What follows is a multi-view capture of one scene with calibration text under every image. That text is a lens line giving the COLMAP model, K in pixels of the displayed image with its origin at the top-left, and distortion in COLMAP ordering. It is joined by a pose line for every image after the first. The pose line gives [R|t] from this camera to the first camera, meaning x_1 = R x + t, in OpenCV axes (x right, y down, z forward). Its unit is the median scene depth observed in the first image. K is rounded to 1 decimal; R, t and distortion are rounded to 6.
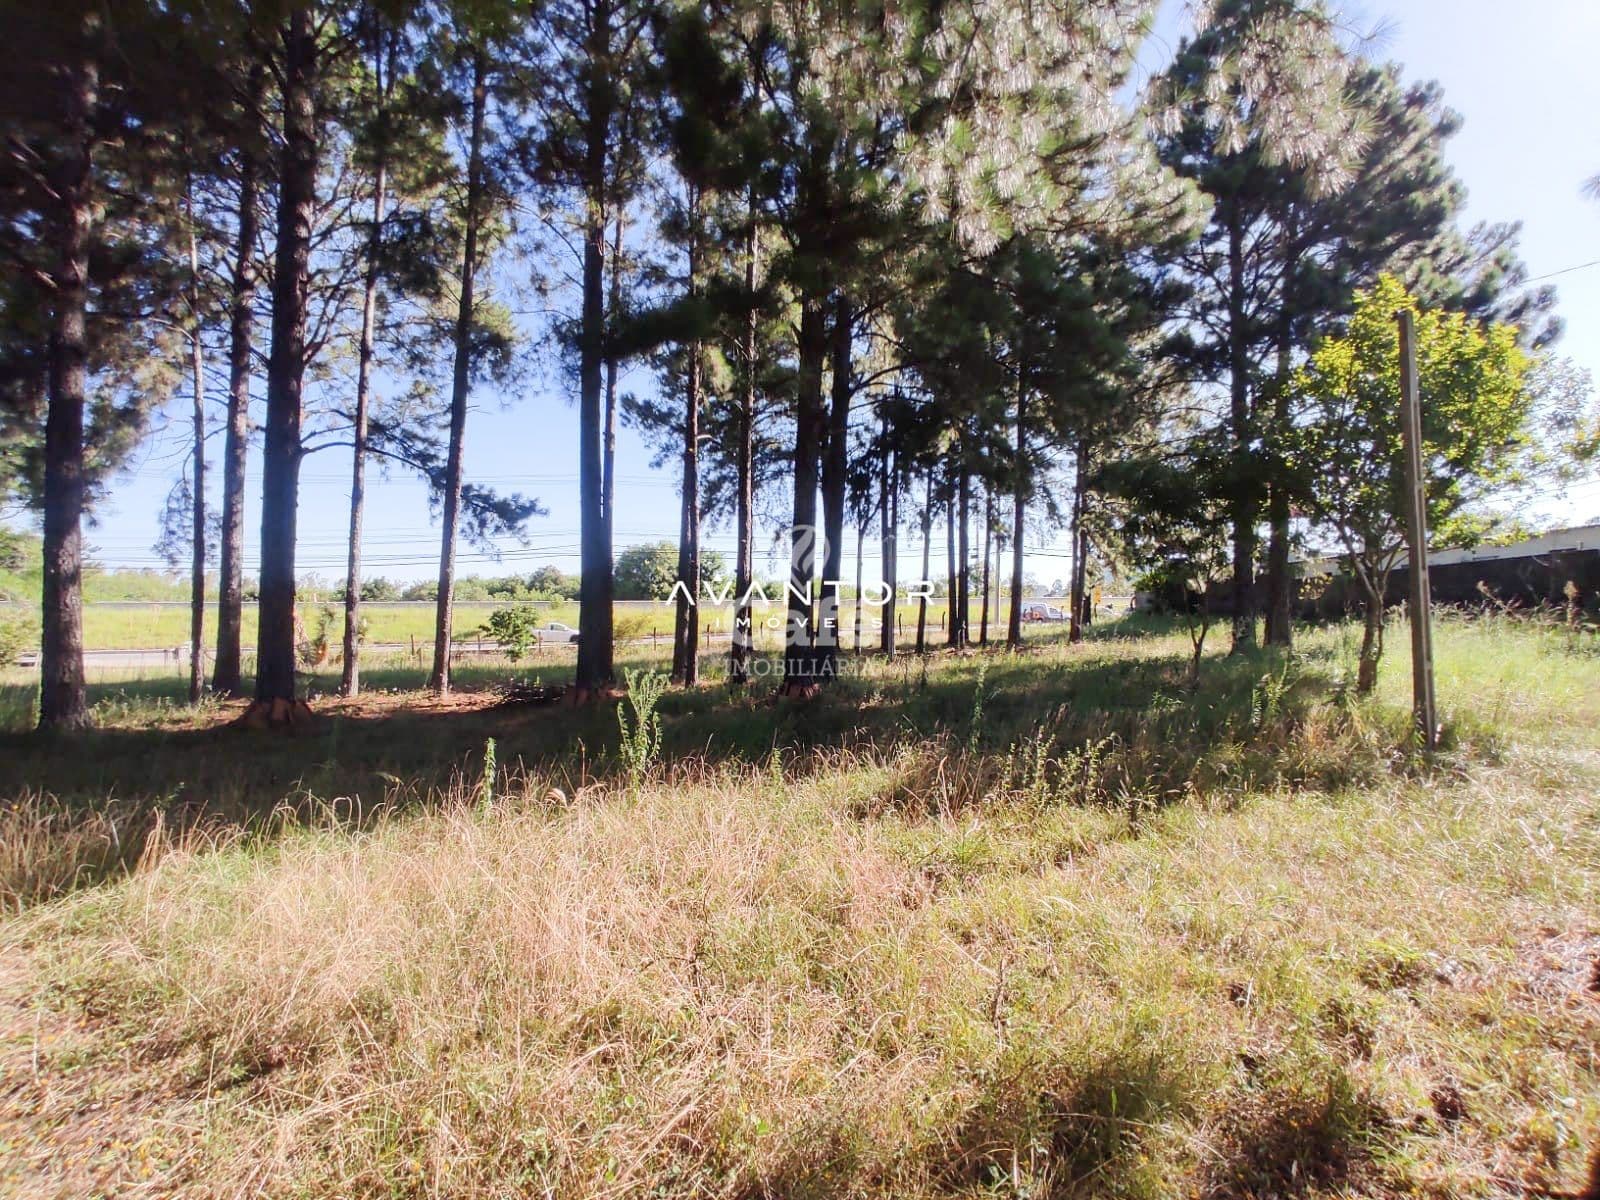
lens RADIAL K [[711.5, 0, 793.2], [0, 711.5, 592.0], [0, 0, 1]] dist [-0.054951, 0.031558]
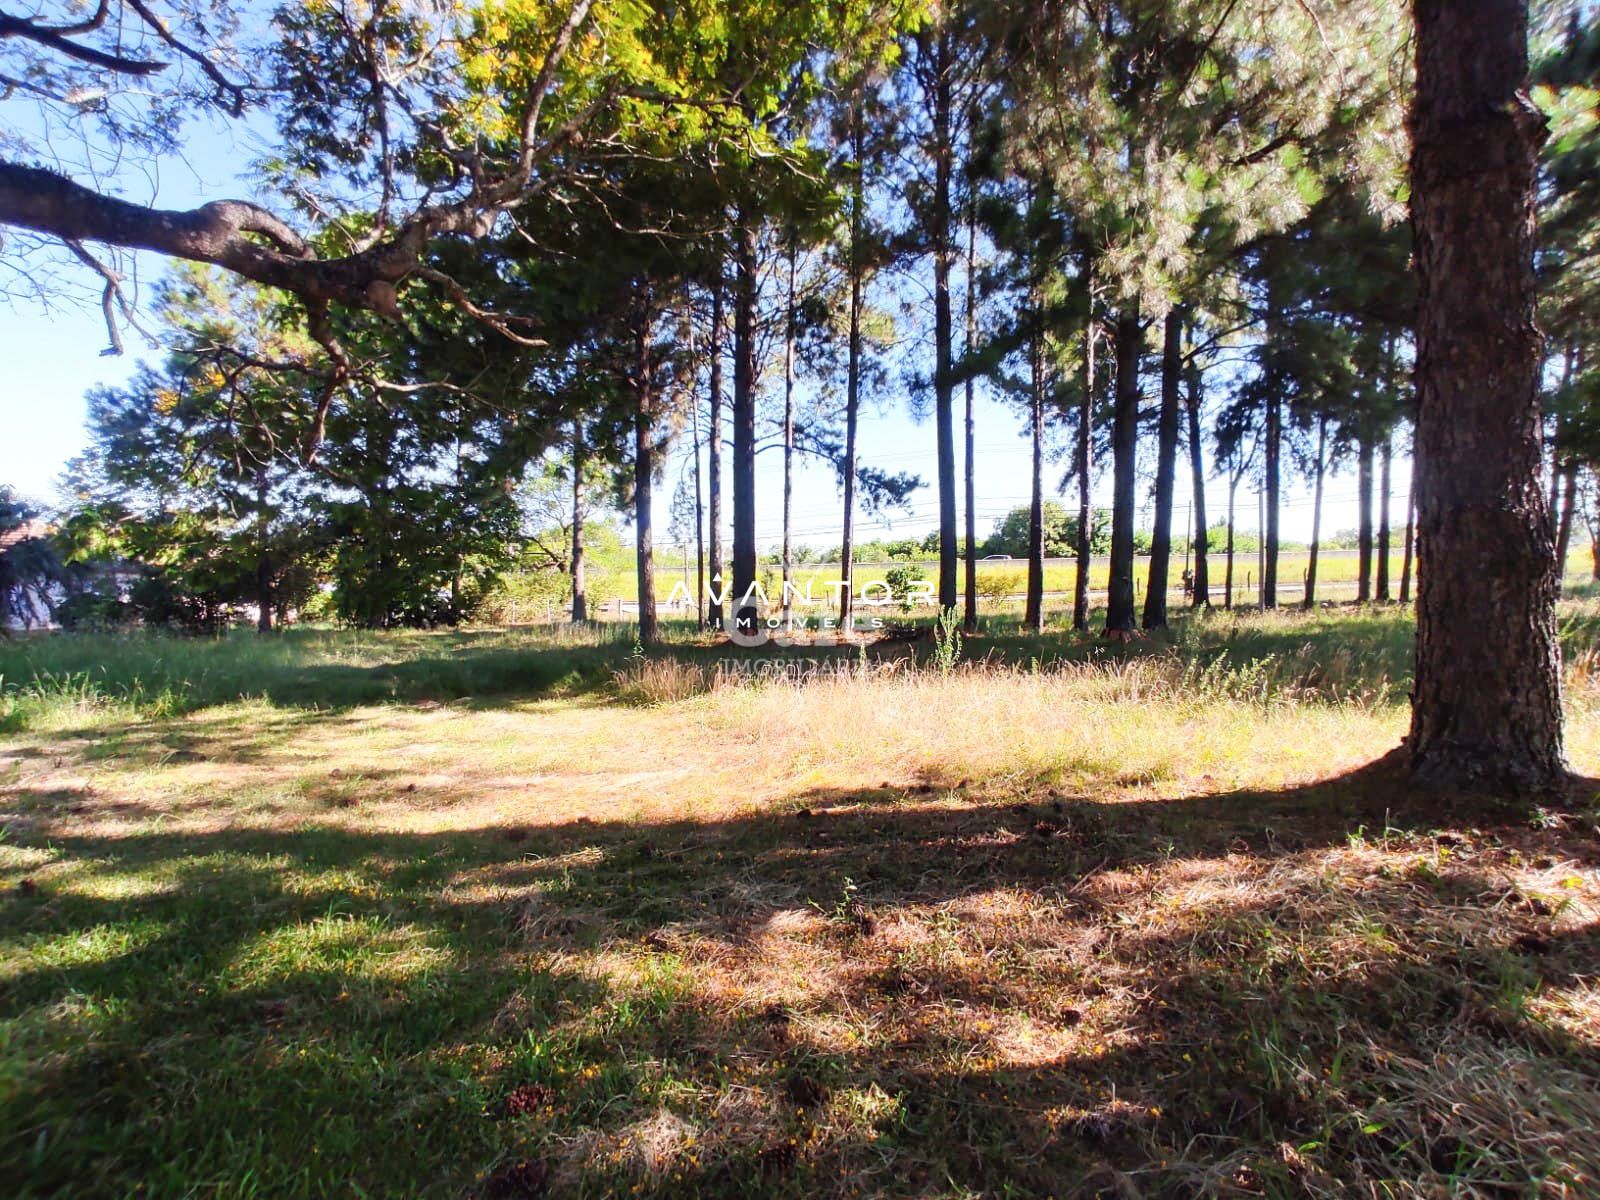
lens RADIAL K [[711.5, 0, 793.2], [0, 711.5, 592.0], [0, 0, 1]] dist [-0.054951, 0.031558]
pose [[0.854091, 0.004488, -0.520104, 0.077714], [0.025842, 0.998362, 0.051051, -0.002767], [0.519481, -0.057042, 0.852576, -0.134060]]
